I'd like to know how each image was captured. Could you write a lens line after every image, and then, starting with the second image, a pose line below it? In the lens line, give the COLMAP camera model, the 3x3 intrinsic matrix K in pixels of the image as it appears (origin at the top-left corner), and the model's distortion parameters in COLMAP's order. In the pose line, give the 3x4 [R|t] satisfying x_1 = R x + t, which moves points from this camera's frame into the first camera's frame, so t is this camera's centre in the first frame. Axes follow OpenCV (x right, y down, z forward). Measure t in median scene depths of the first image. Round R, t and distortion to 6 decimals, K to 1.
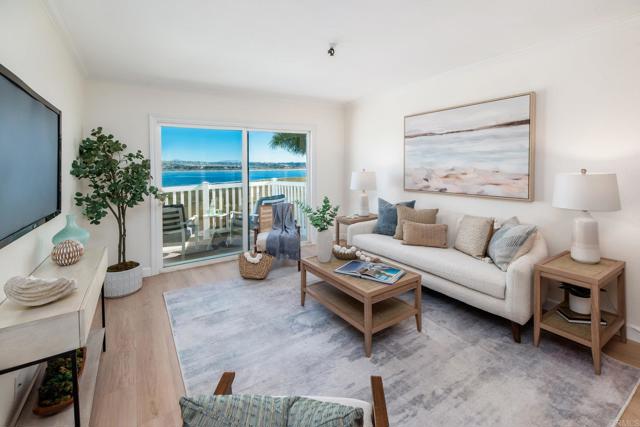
lens RADIAL K [[291.7, 0, 327.7], [0, 291.7, 169.7], [0, 0, 1]] dist [0.015074, -0.001875]
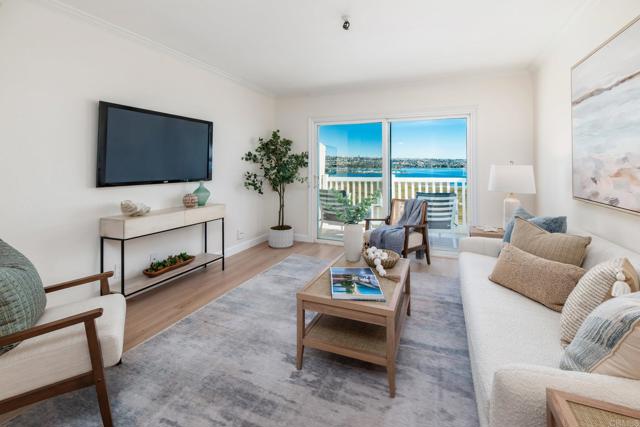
lens RADIAL K [[291.7, 0, 328.4], [0, 291.7, 163.6], [0, 0, 1]] dist [0.015074, -0.001875]
pose [[0.566825, 0.008296, -0.823797, 0.649322], [-0.024428, 0.999679, -0.006740, 0.025317], [0.823476, 0.023944, 0.566845, 0.407741]]
